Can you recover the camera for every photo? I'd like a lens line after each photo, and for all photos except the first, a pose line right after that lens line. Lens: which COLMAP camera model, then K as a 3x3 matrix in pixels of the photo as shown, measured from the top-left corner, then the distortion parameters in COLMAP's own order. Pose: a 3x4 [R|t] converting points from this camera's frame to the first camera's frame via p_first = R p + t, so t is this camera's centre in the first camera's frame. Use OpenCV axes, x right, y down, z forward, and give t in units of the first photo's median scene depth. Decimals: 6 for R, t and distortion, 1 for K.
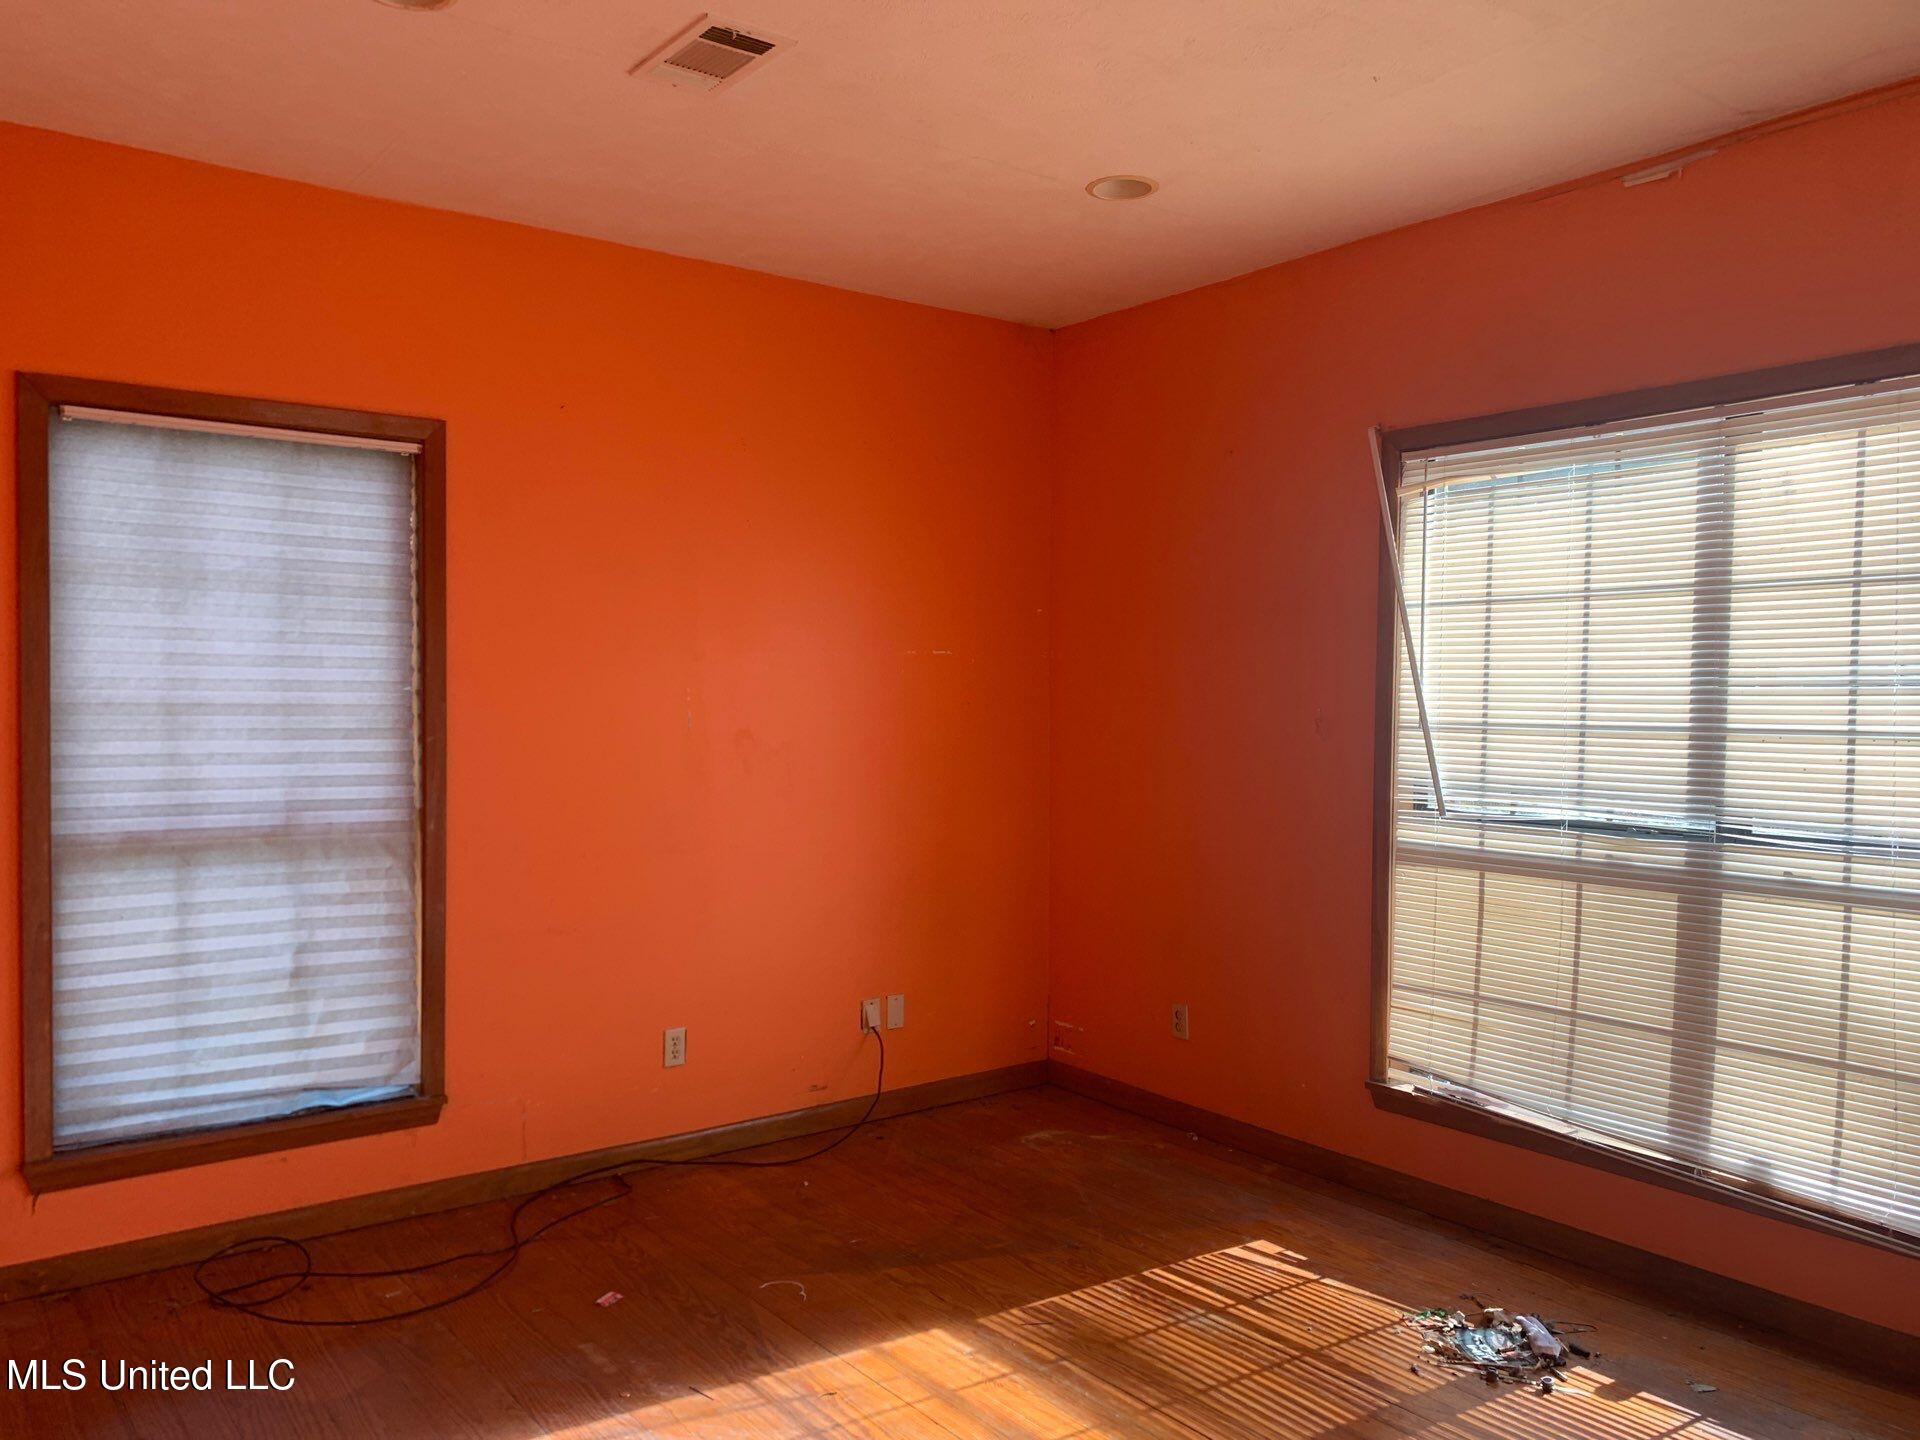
lens RADIAL K [[1443.3, 0, 965.9], [0, 1443.3, 721.1], [0, 0, 1]] dist [0.046459, -0.046246]
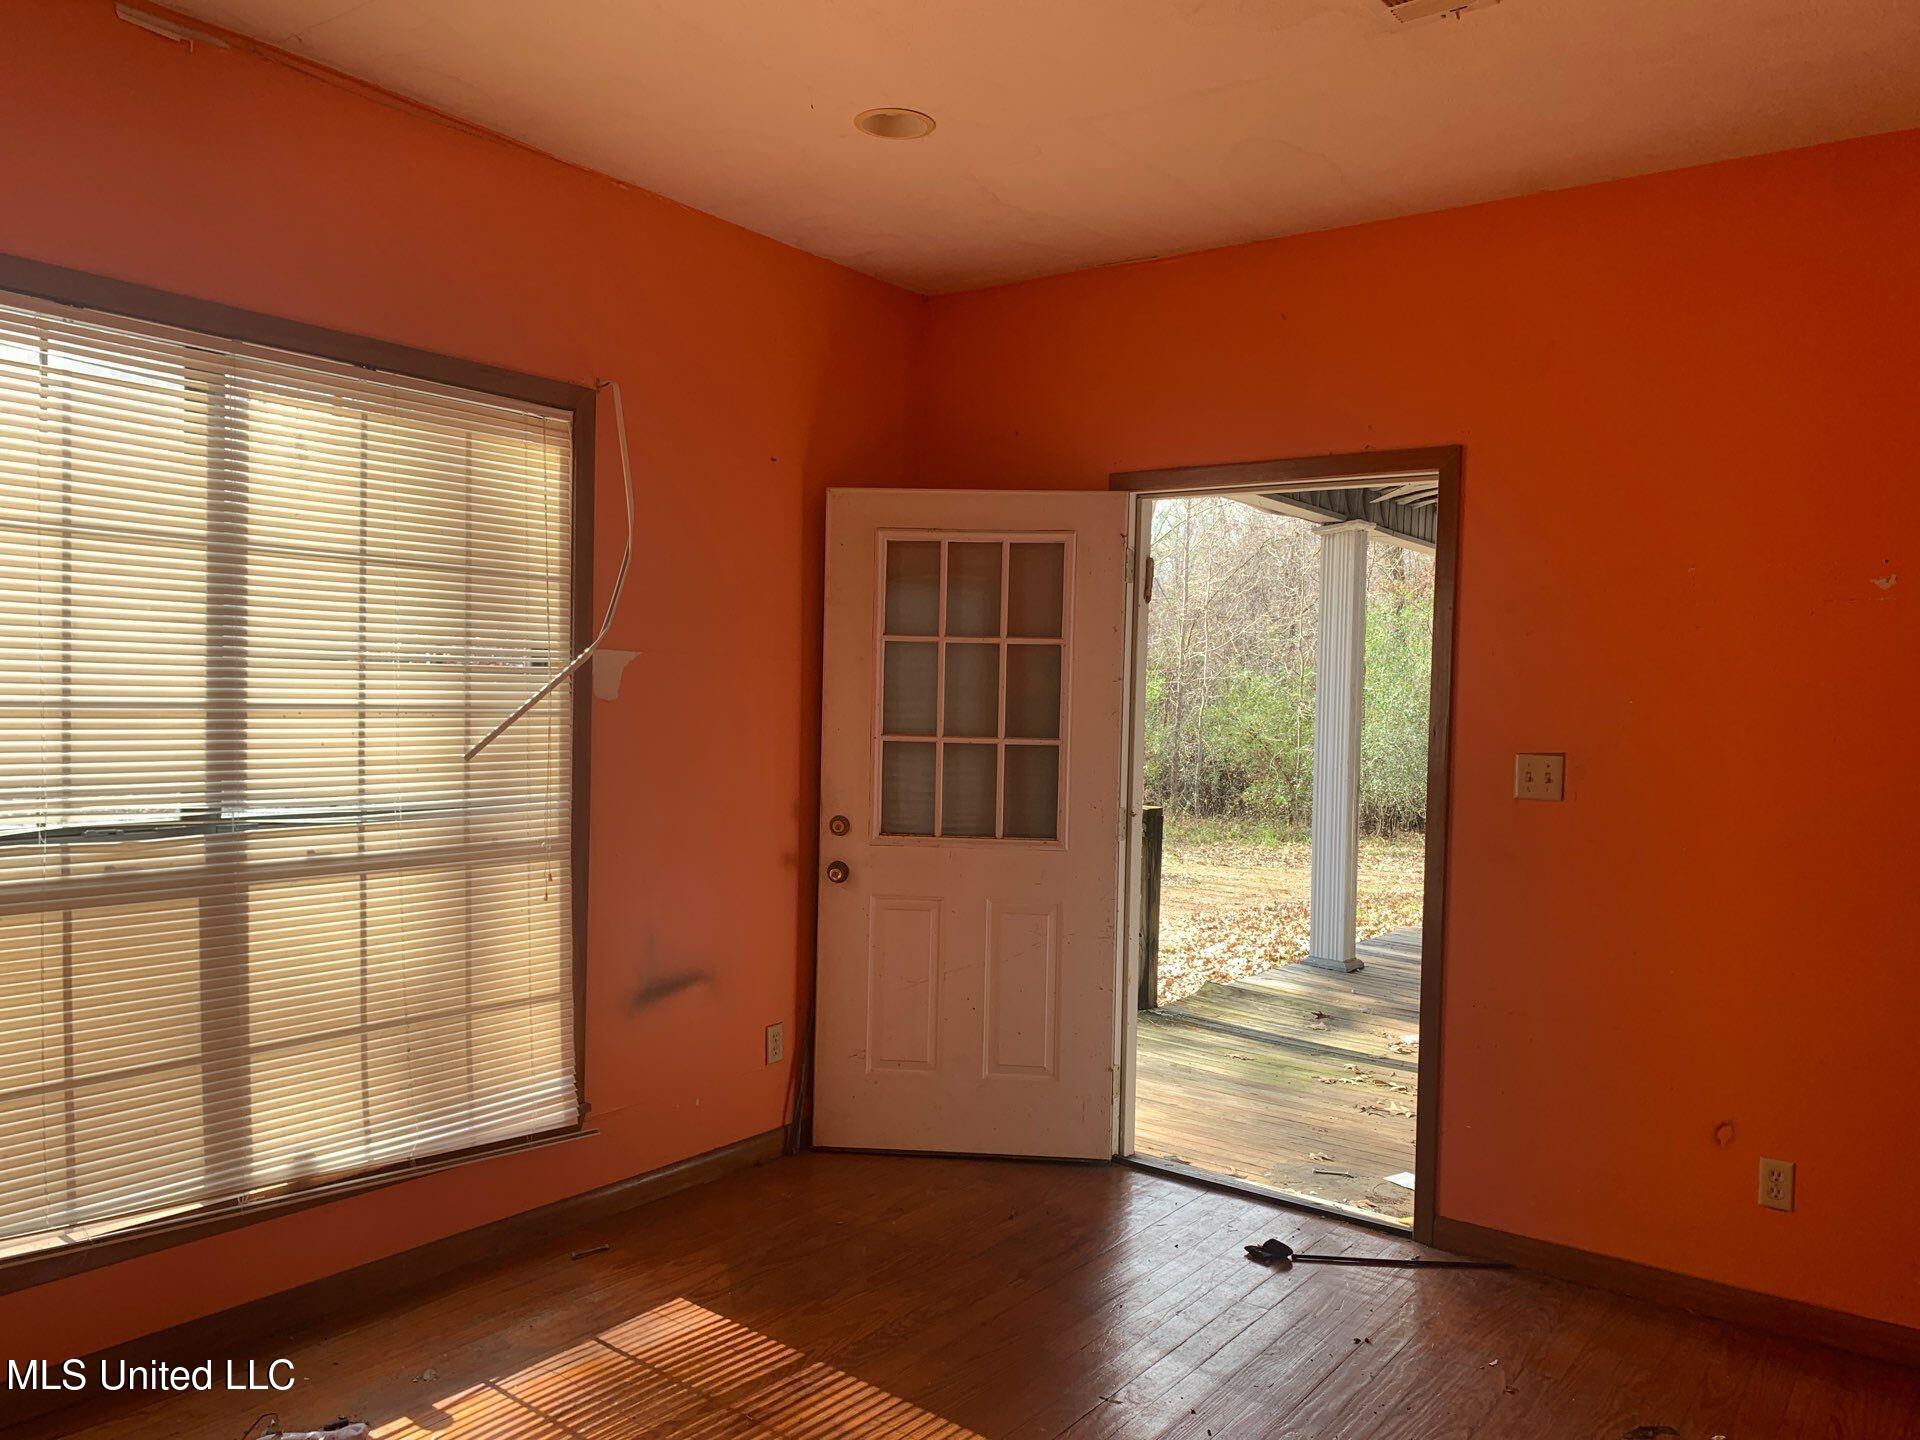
lens RADIAL K [[1443.3, 0, 968.1], [0, 1443.3, 717.5], [0, 0, 1]] dist [0.046459, -0.046246]
pose [[-0.272293, -0.036183, 0.961534, -0.471362], [-0.015647, 0.999327, 0.033175, -0.023594], [-0.962087, -0.006012, -0.272676, 0.821295]]
